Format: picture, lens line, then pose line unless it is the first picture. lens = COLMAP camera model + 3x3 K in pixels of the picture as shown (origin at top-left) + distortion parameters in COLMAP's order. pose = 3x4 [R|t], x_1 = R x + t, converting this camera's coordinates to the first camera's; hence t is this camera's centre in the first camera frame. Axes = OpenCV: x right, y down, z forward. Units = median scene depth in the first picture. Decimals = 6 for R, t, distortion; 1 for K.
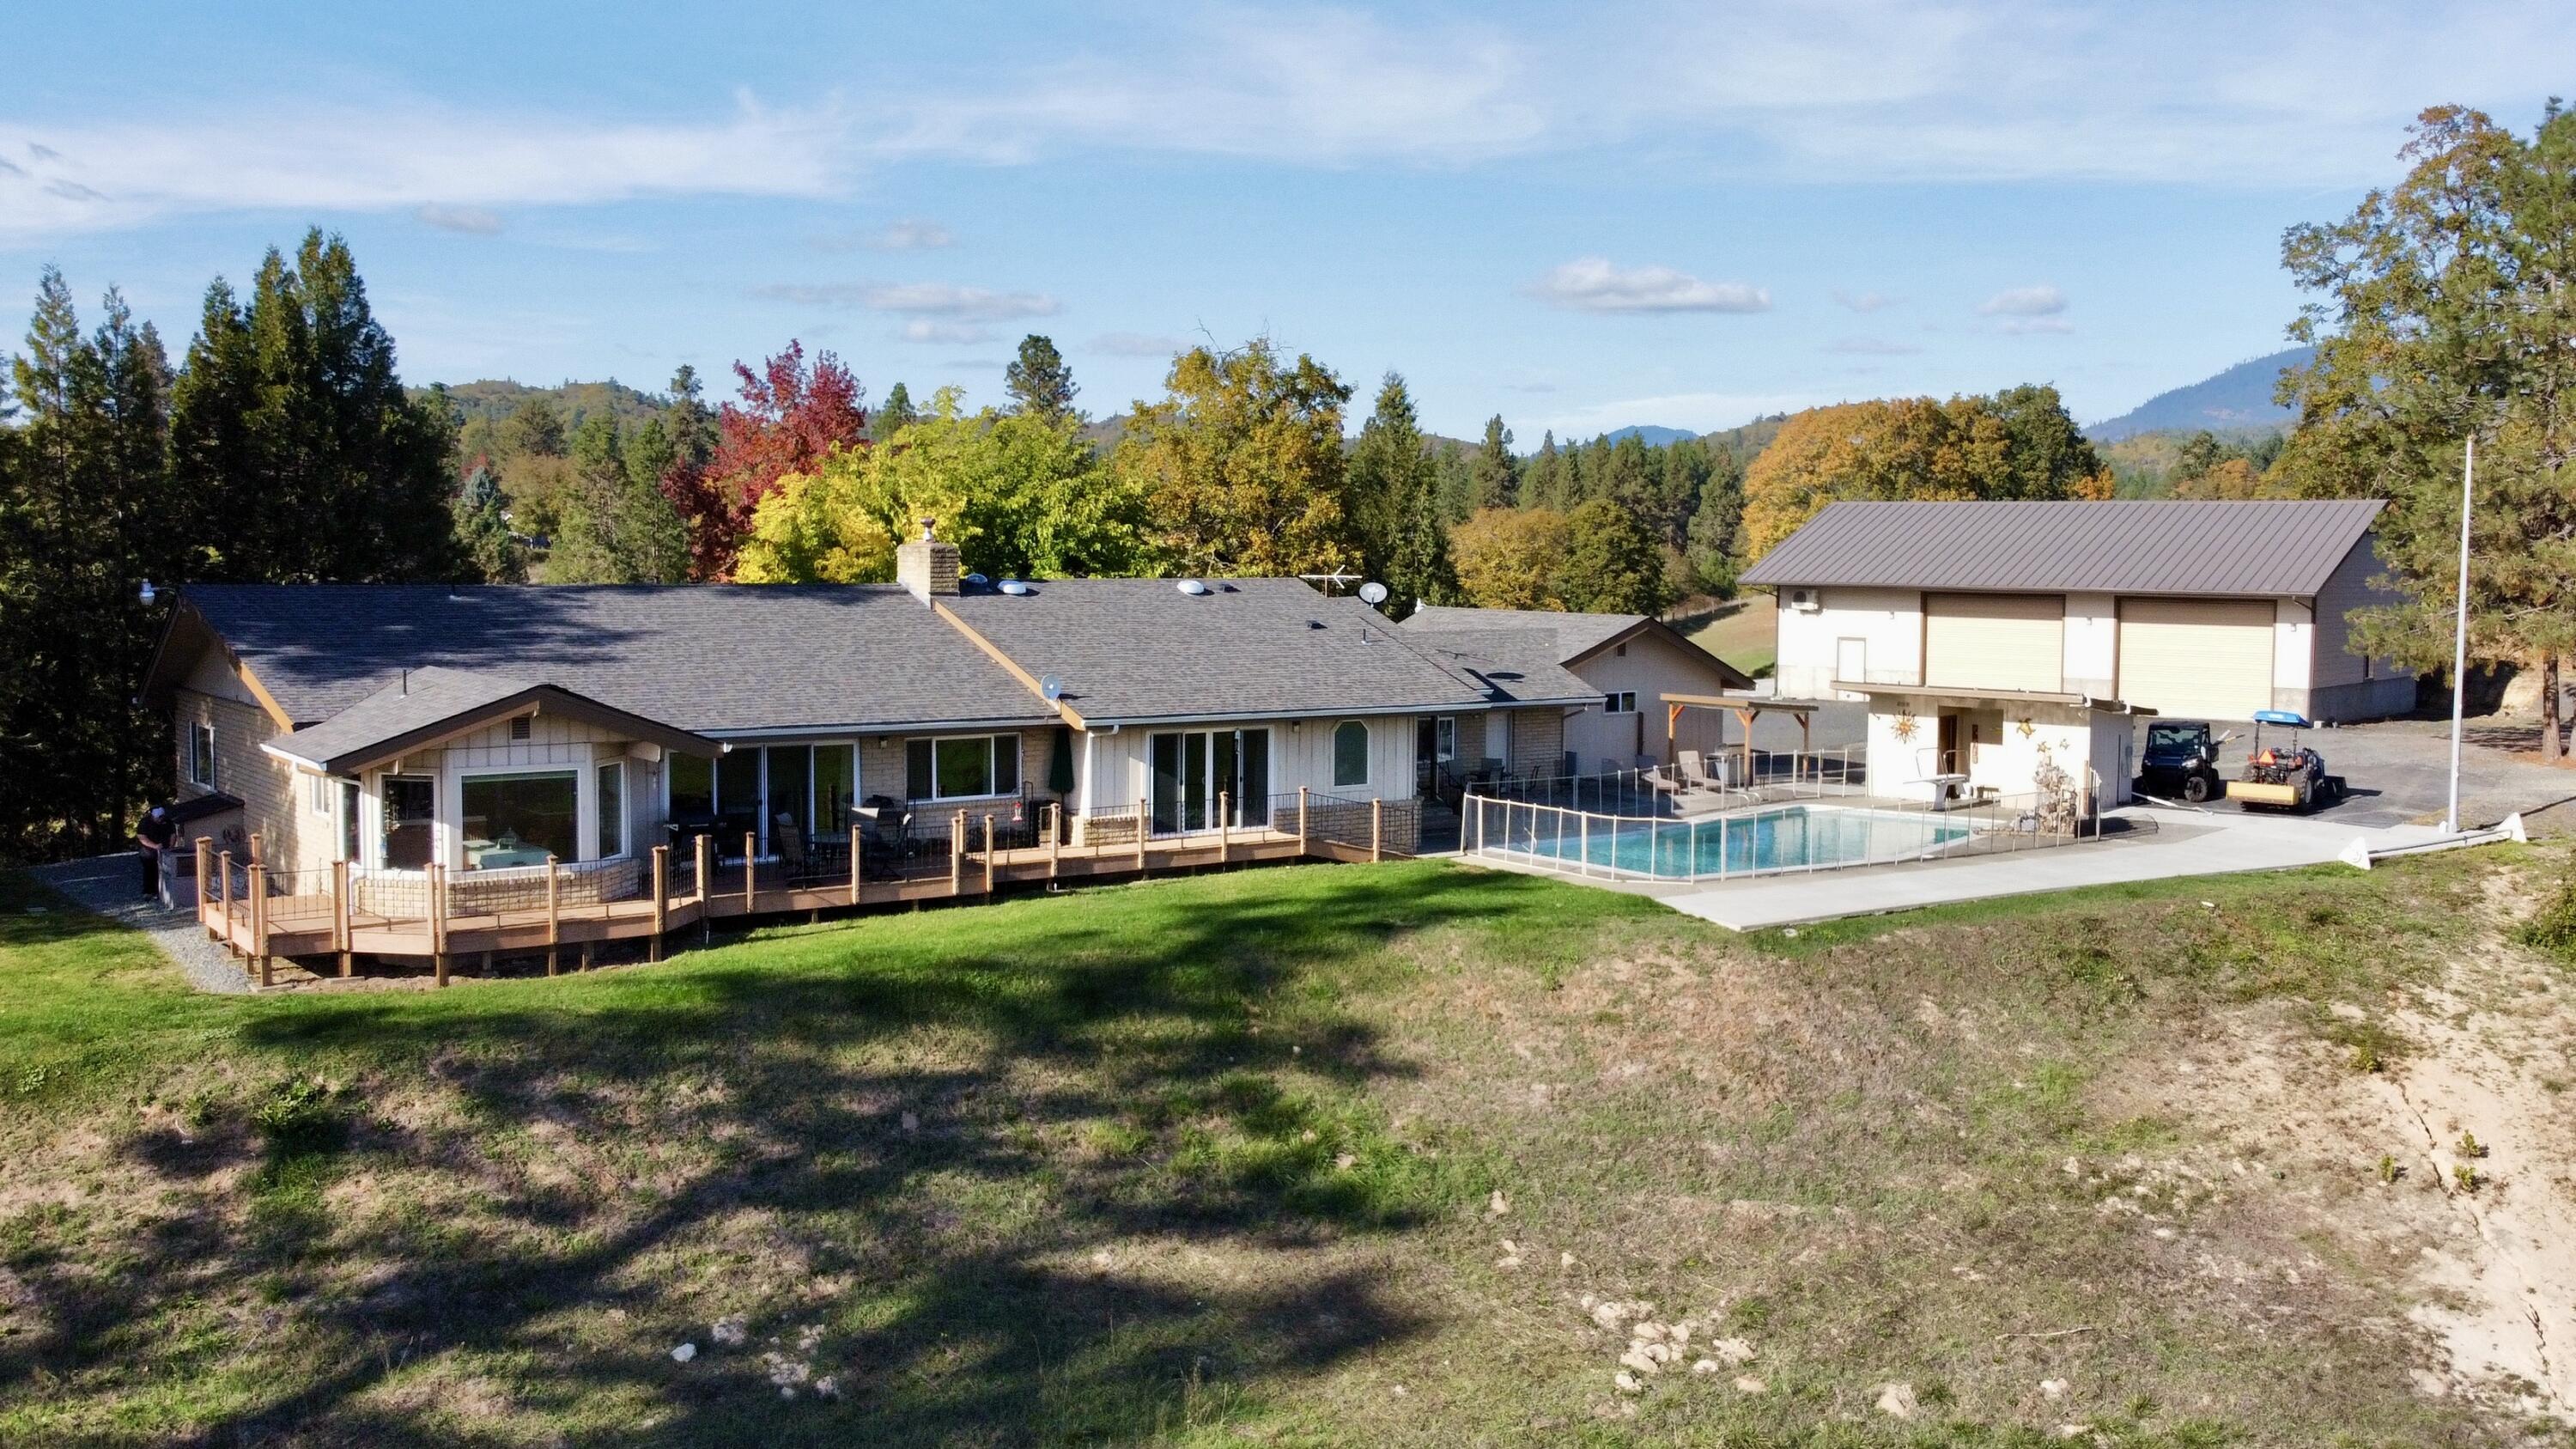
lens RADIAL K [[2300.2, 0, 1347.9], [0, 2300.2, 723.3], [0, 0, 1]] dist [-0.005512, -0.000444]
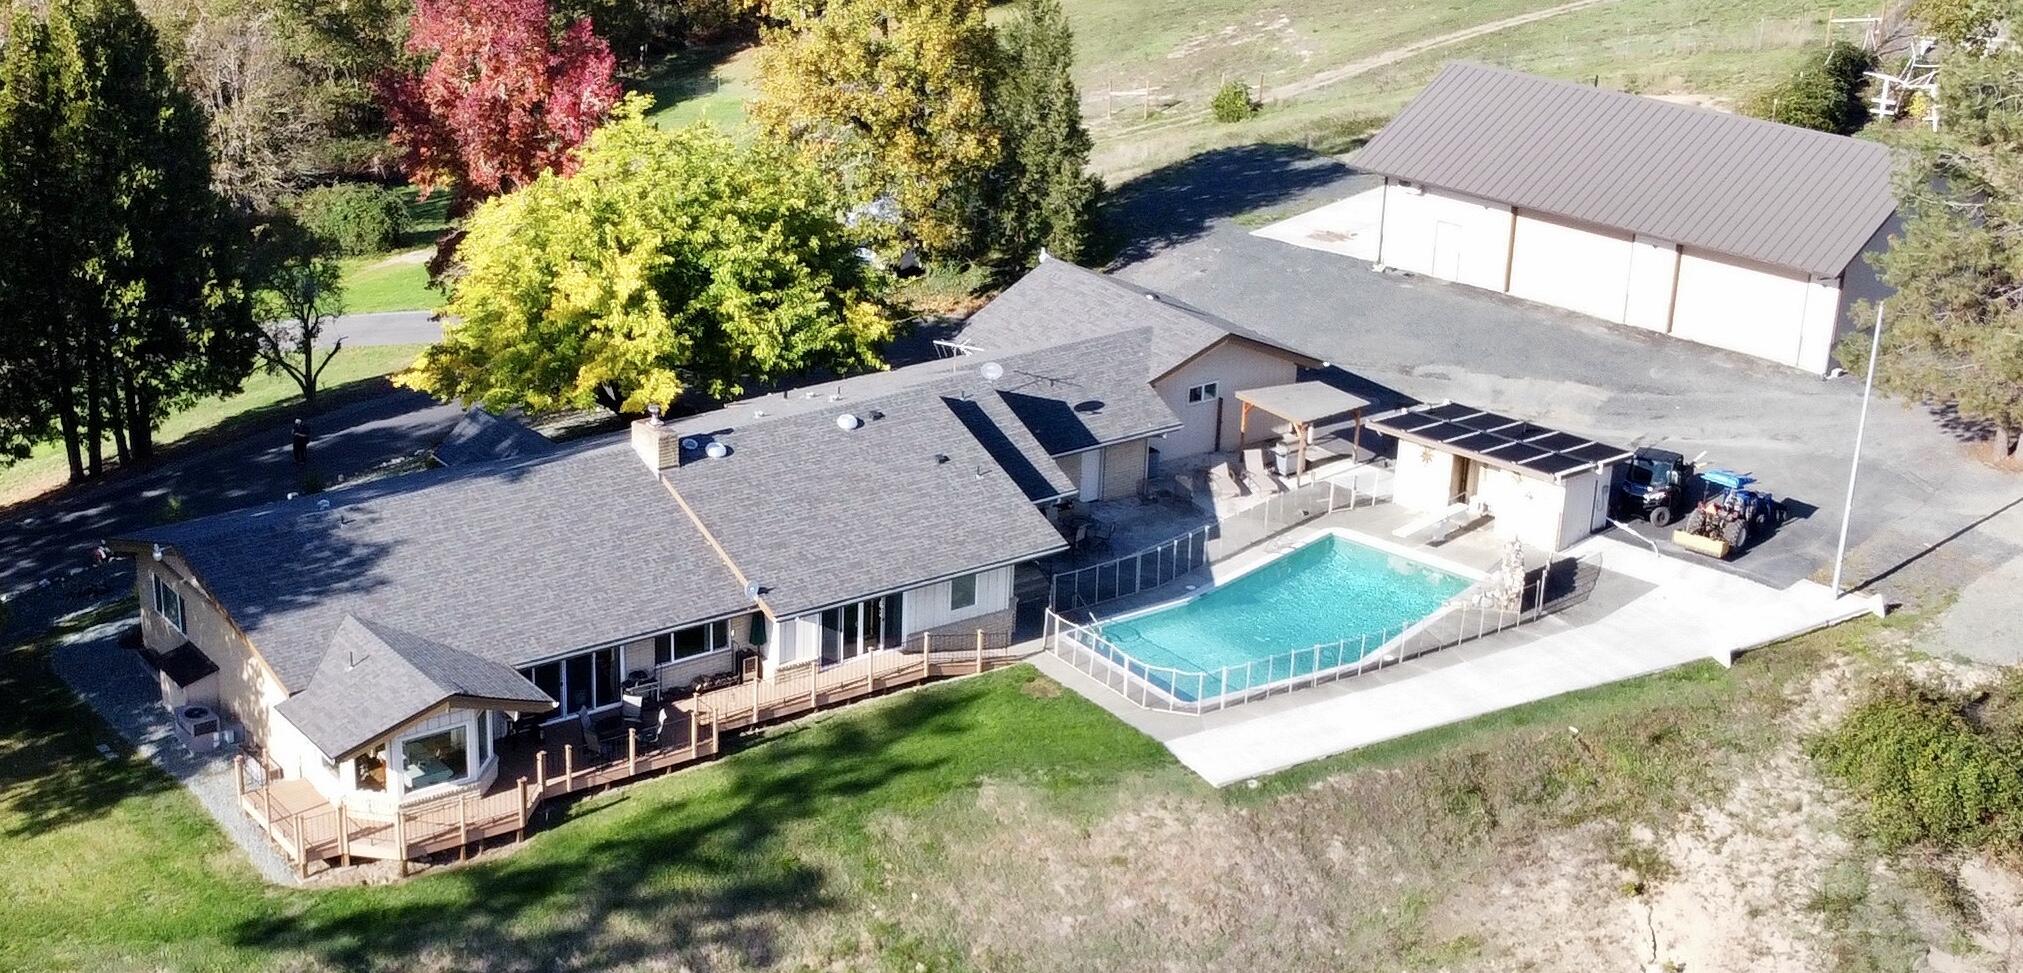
lens RADIAL K [[2863.2, 0, 775.2], [0, 2863.2, 634.7], [0, 0, 1]] dist [-0.007067, -0.007251]
pose [[0.996412, 0.030070, -0.079117, 0.028300], [-0.001550, 0.941089, 0.338155, -0.596850], [0.084625, -0.336819, 0.937759, -0.691074]]
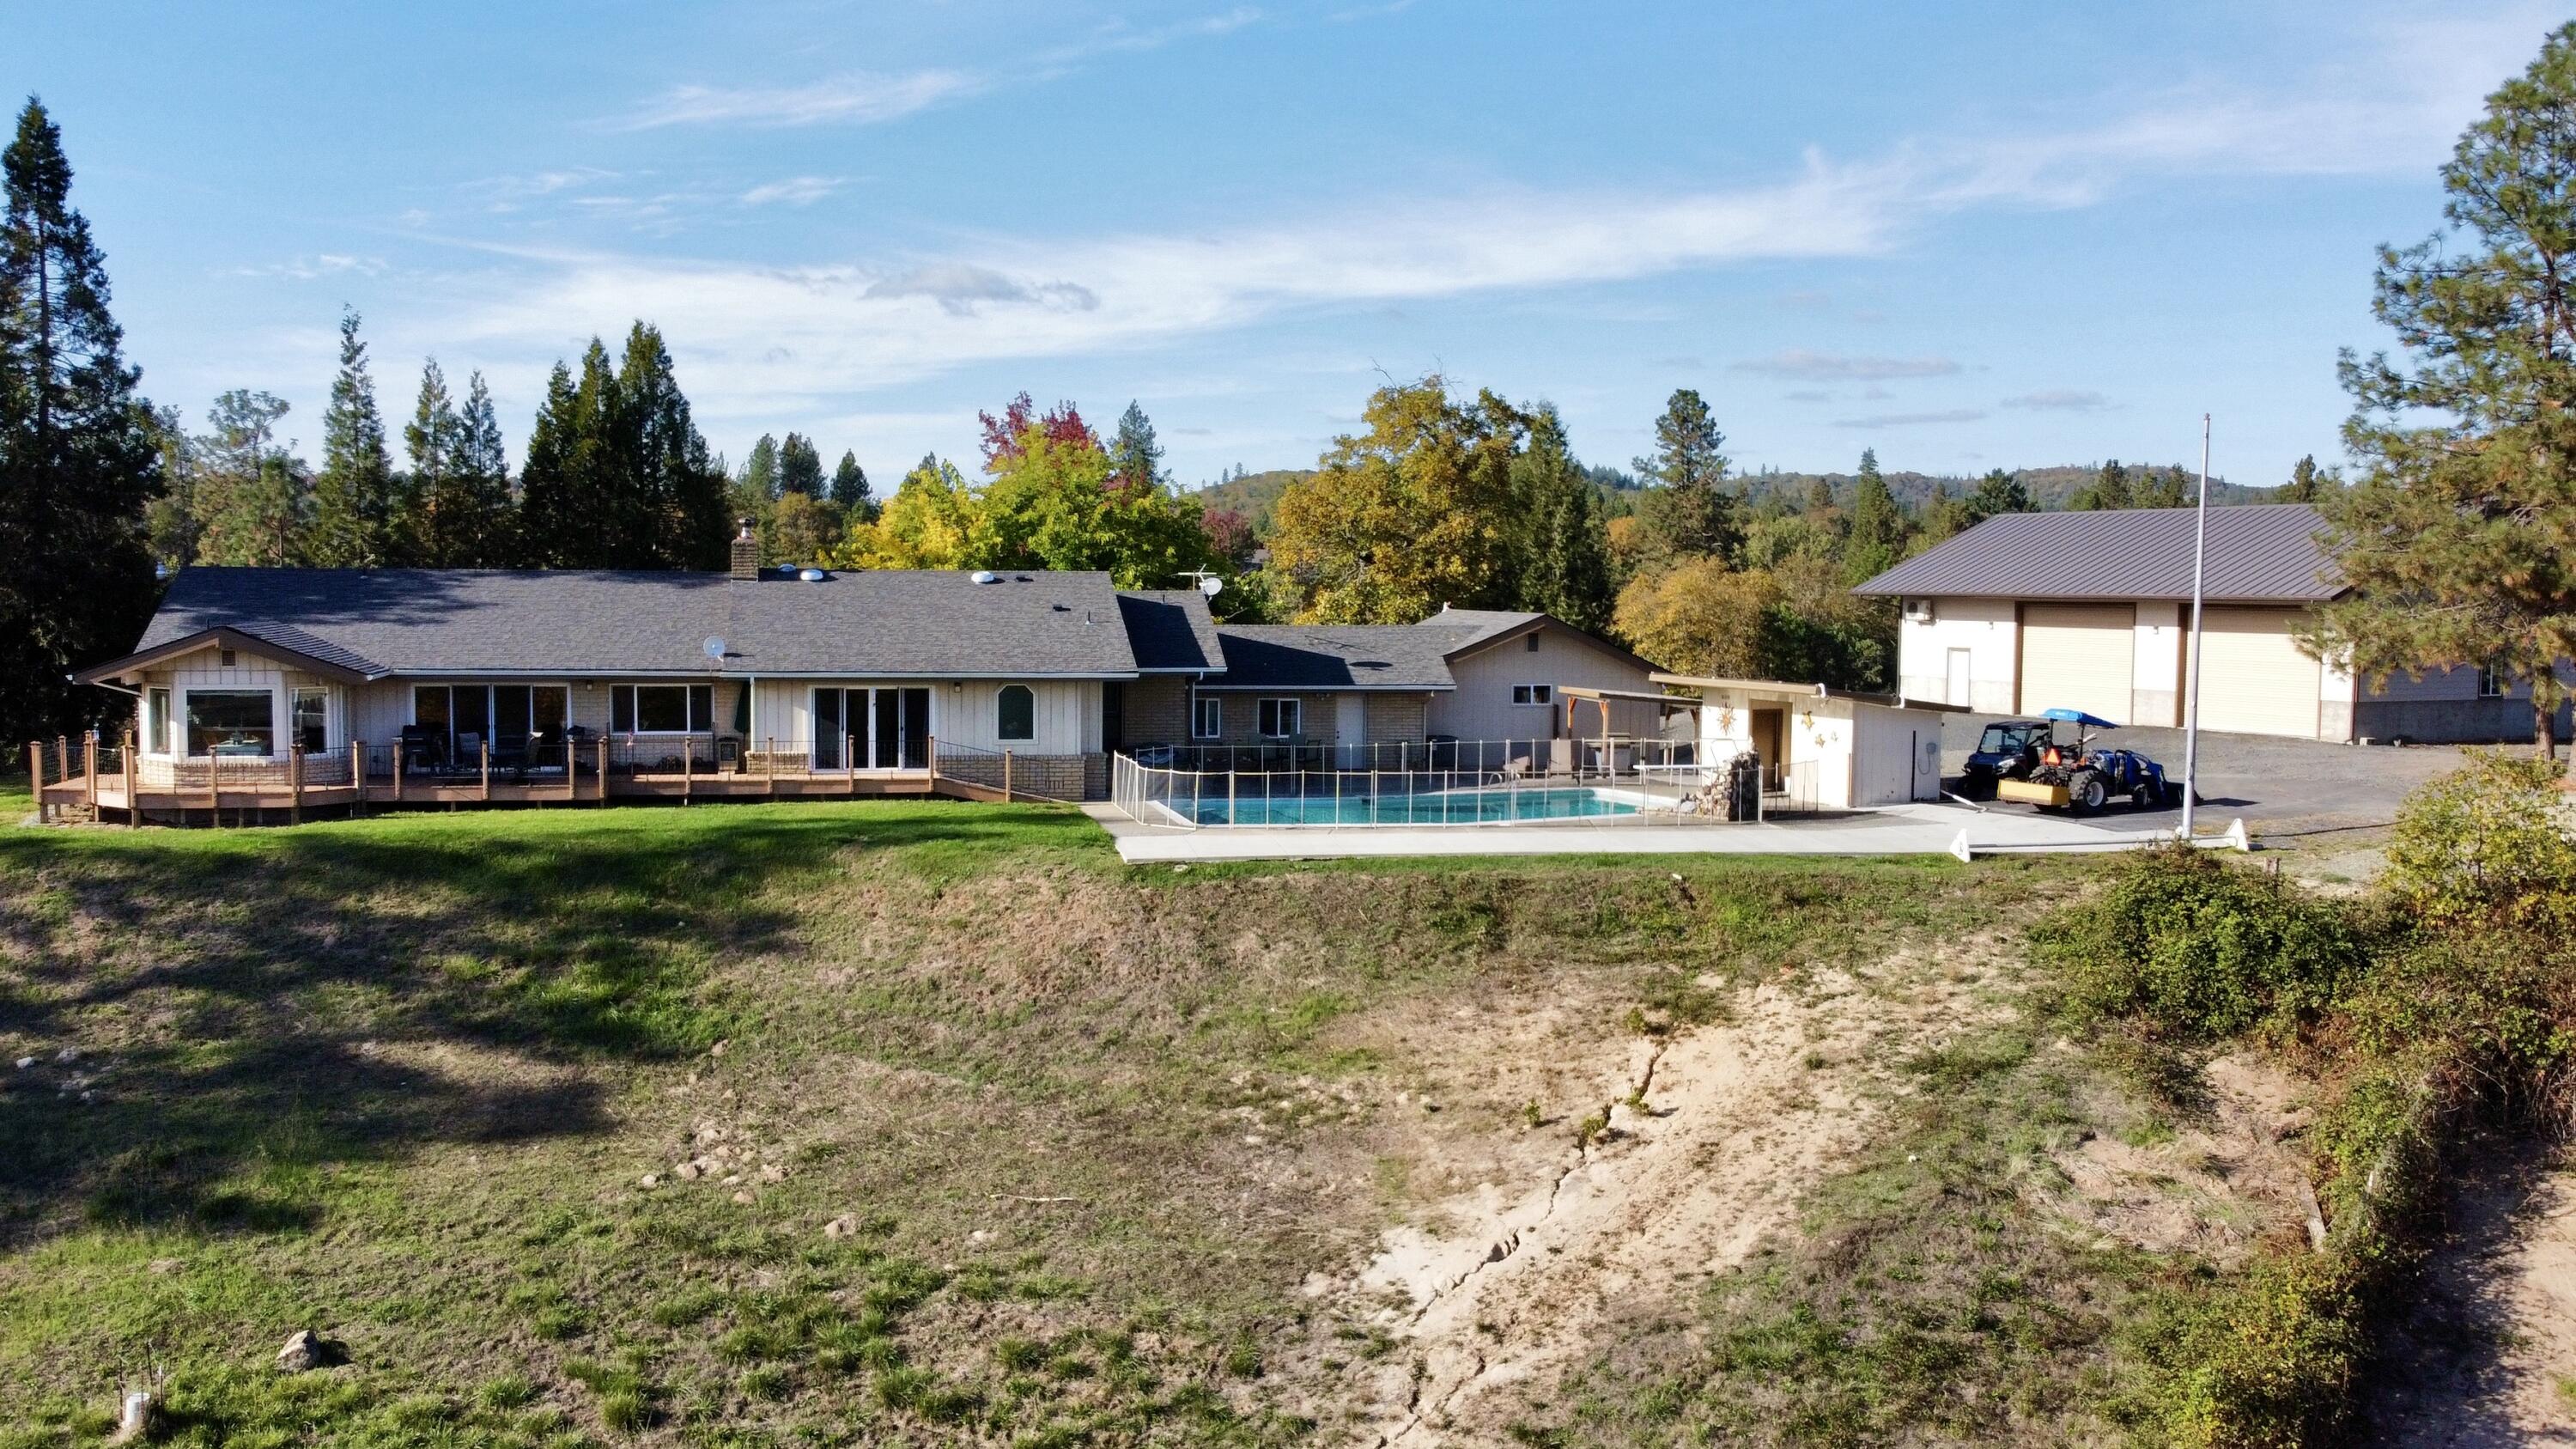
lens RADIAL K [[2112.1, 0, 1227.4], [0, 2112.1, 759.5], [0, 0, 1]] dist [-0.004639, -0.006996]
pose [[0.901361, 0.033746, -0.431752, 0.633999], [-0.033539, 0.999405, 0.008094, 0.027480], [0.431768, 0.007185, 0.901956, 0.071664]]
